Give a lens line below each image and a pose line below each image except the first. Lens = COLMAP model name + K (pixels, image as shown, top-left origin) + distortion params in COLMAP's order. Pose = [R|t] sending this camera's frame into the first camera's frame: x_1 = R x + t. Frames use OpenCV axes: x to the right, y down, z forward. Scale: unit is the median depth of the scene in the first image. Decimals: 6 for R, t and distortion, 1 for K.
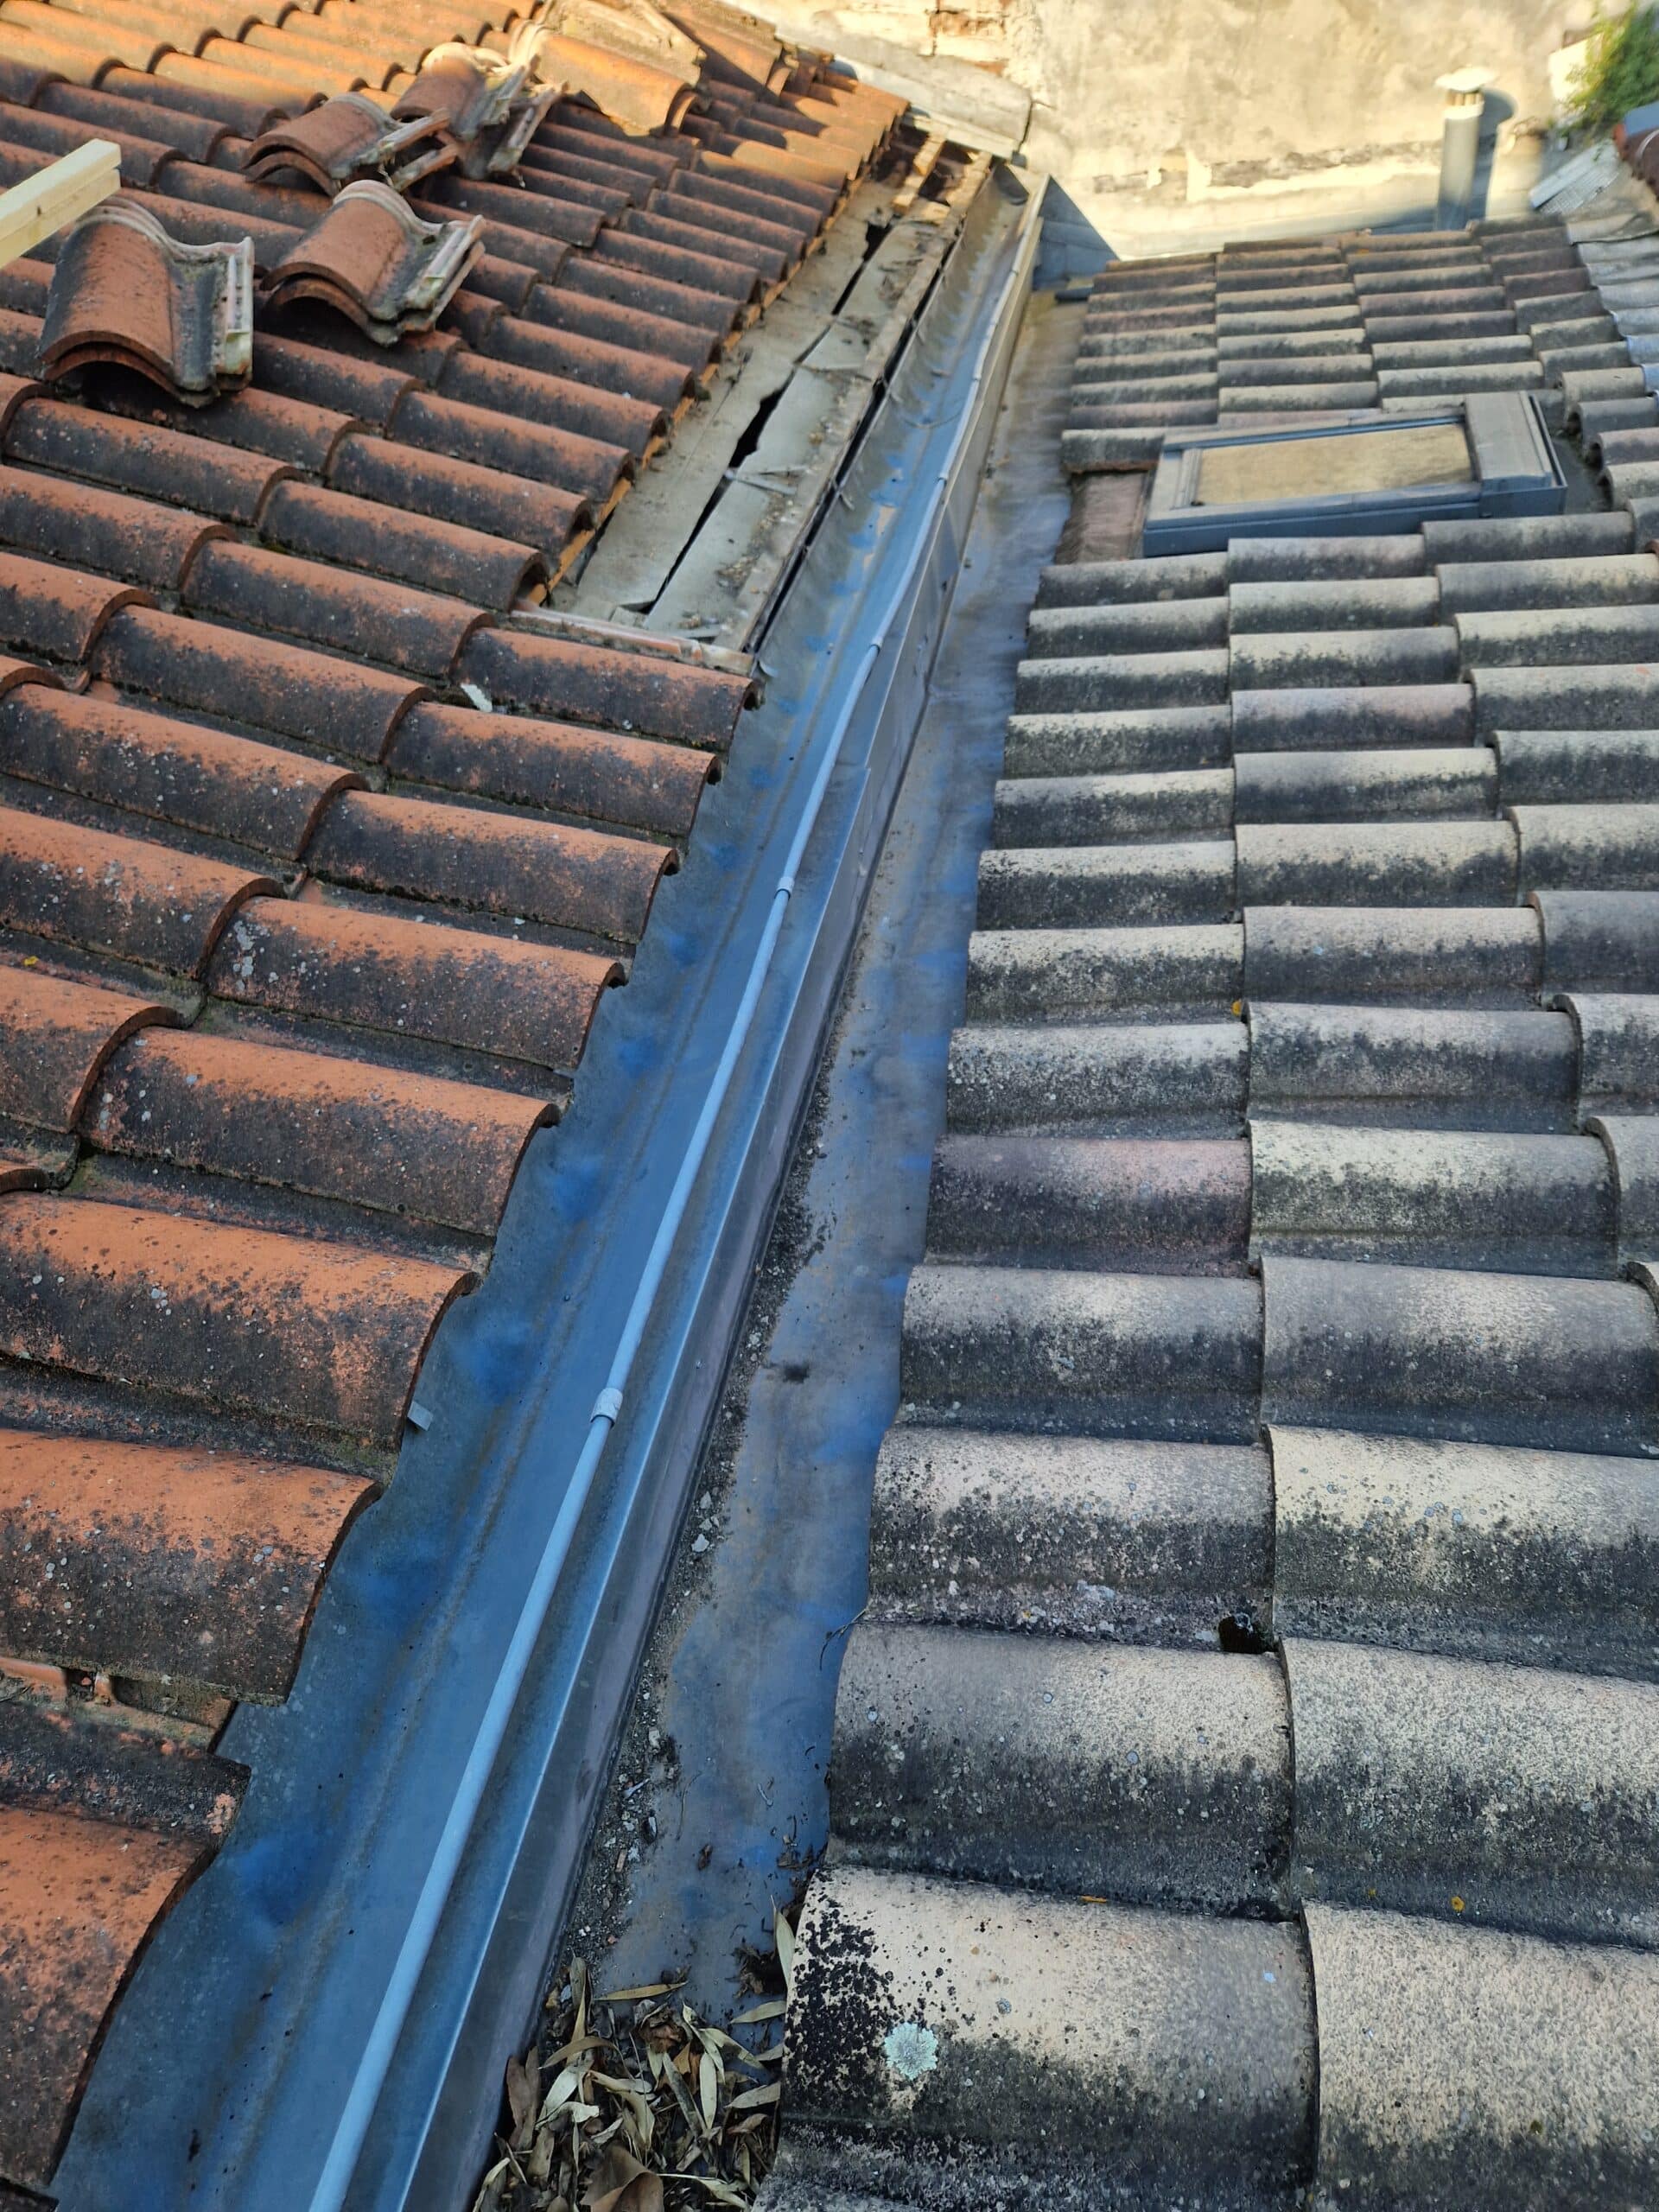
lens RADIAL K [[1492.2, 0, 840.3], [0, 1492.2, 1119.0], [0, 0, 1]] dist [0.082689, -0.062144]
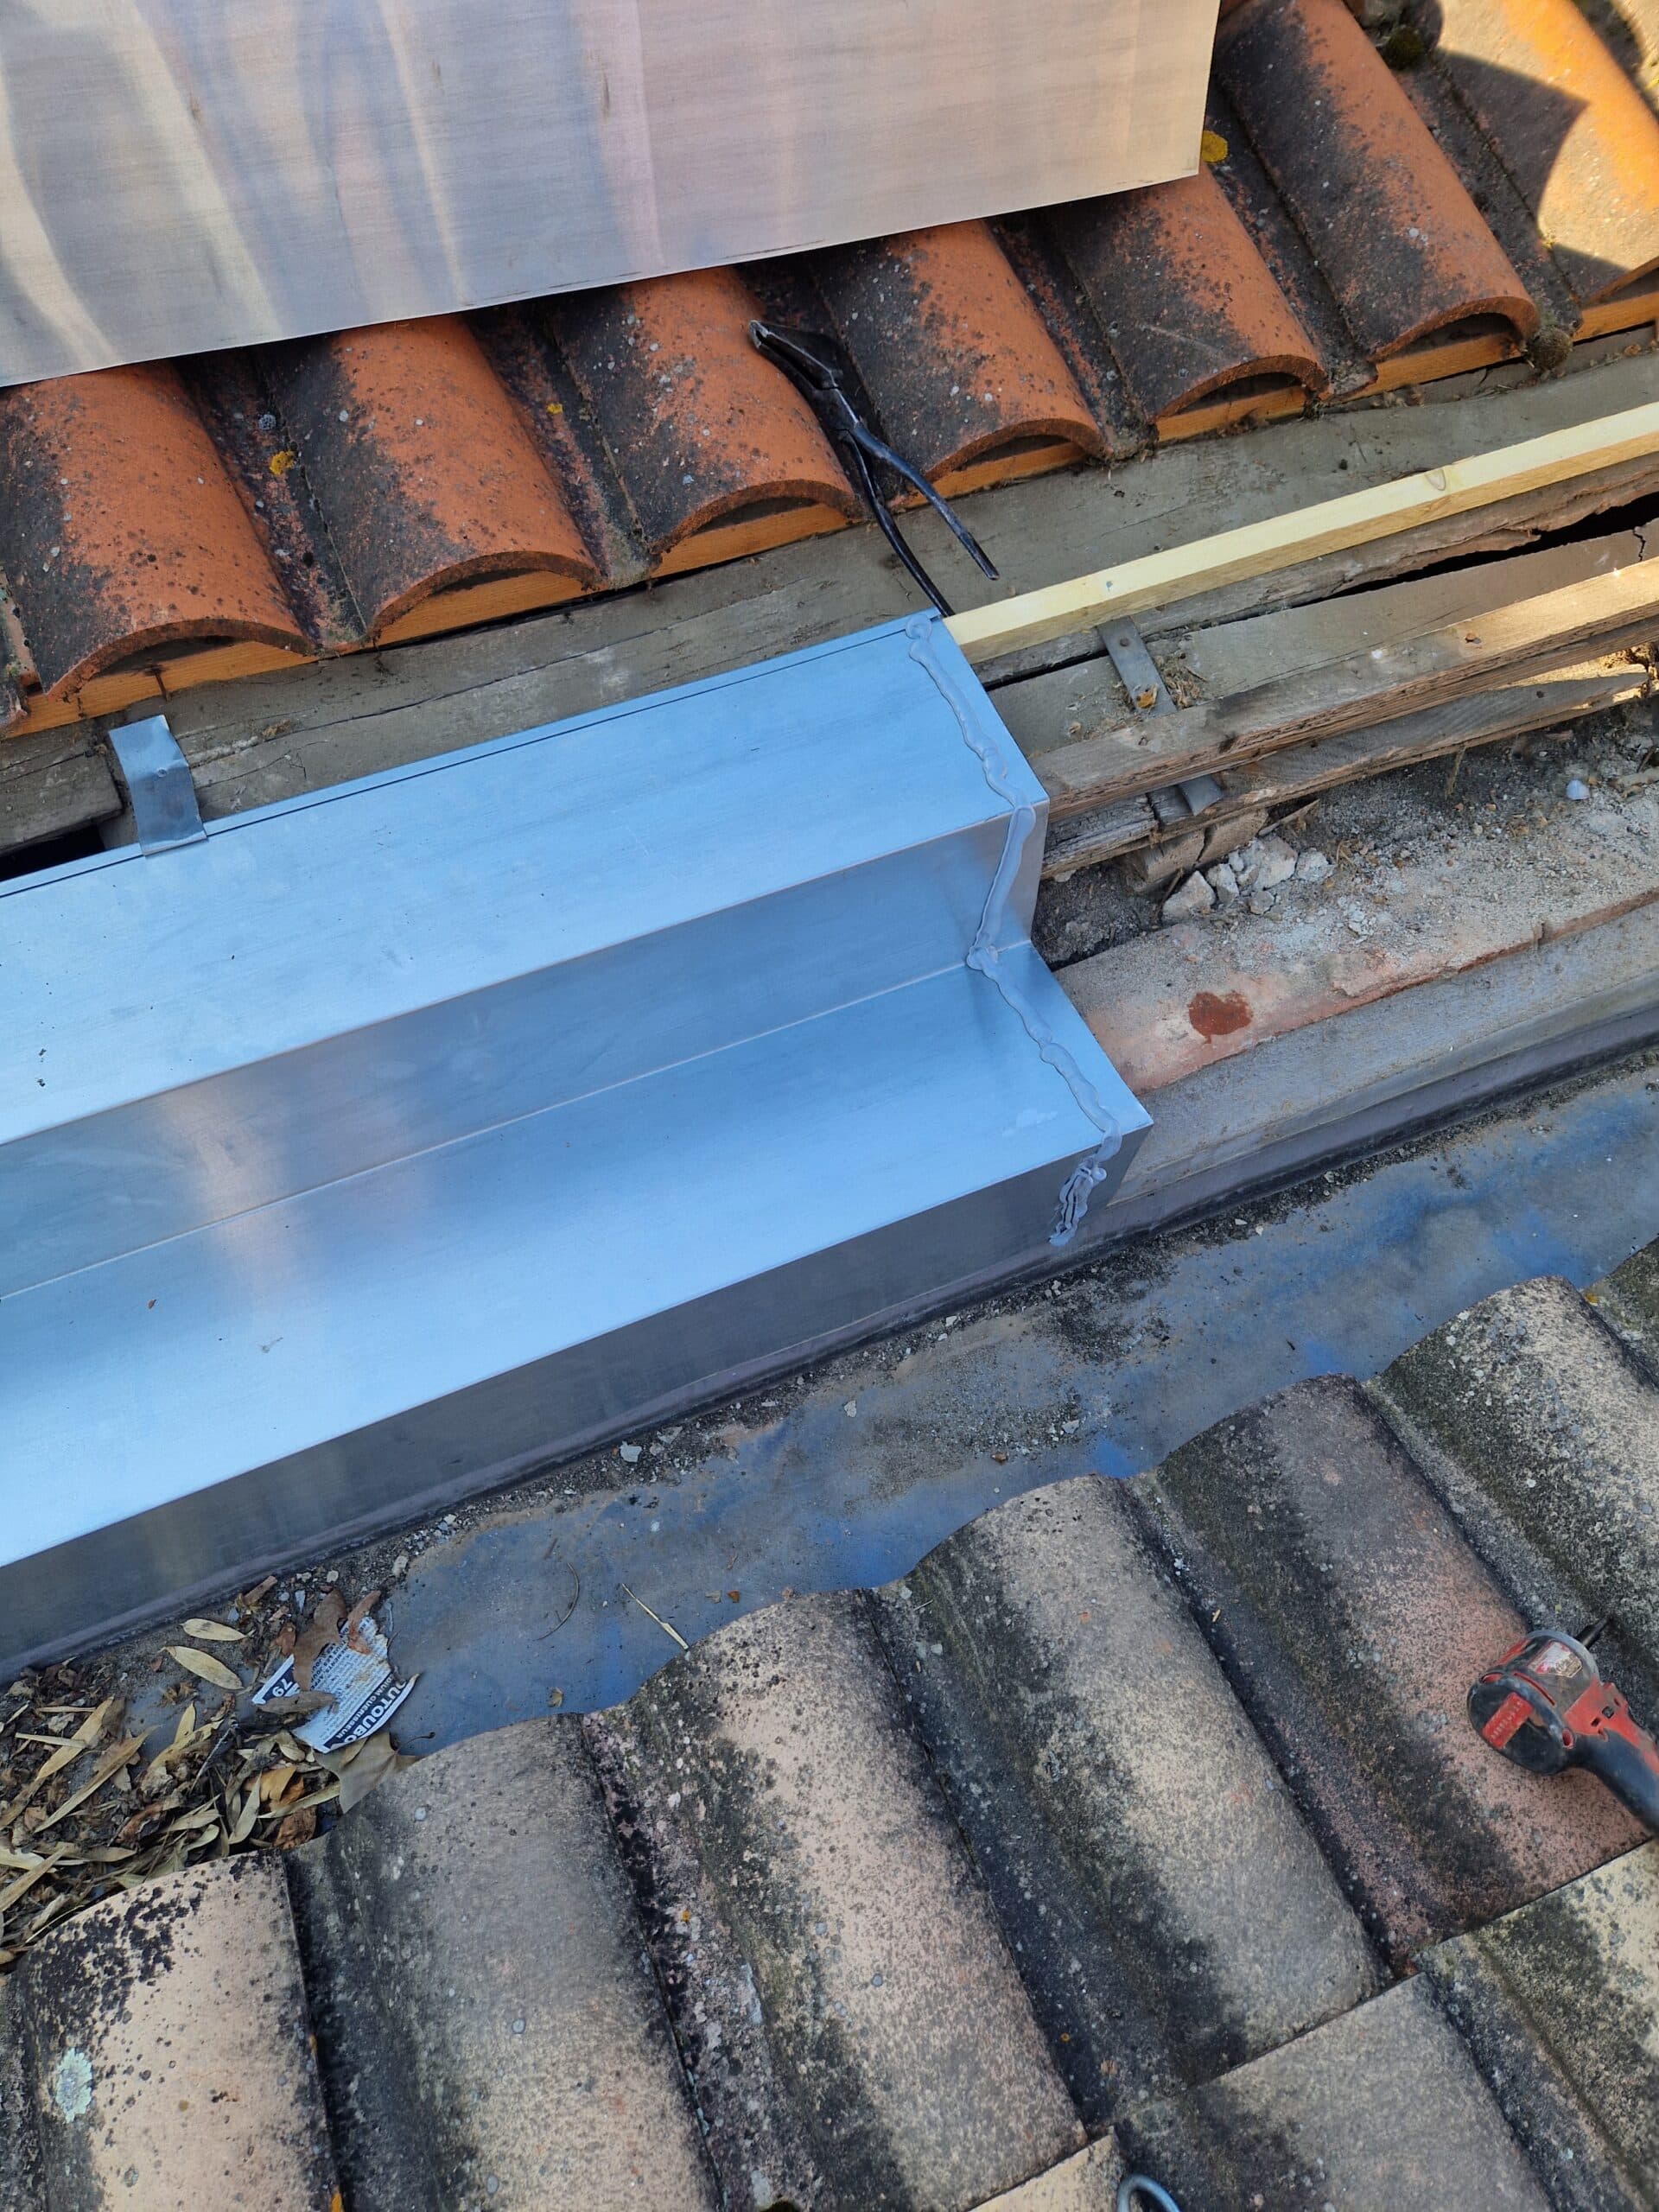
lens RADIAL K [[1477.9, 0, 806.7], [0, 1477.9, 1102.3], [0, 0, 1]] dist [0.066181, -0.058877]
pose [[0.537491, 0.730051, -0.422053, 0.213568], [-0.573588, 0.683392, 0.451632, -0.380405], [0.618142, -0.000664, 0.786066, 0.555839]]
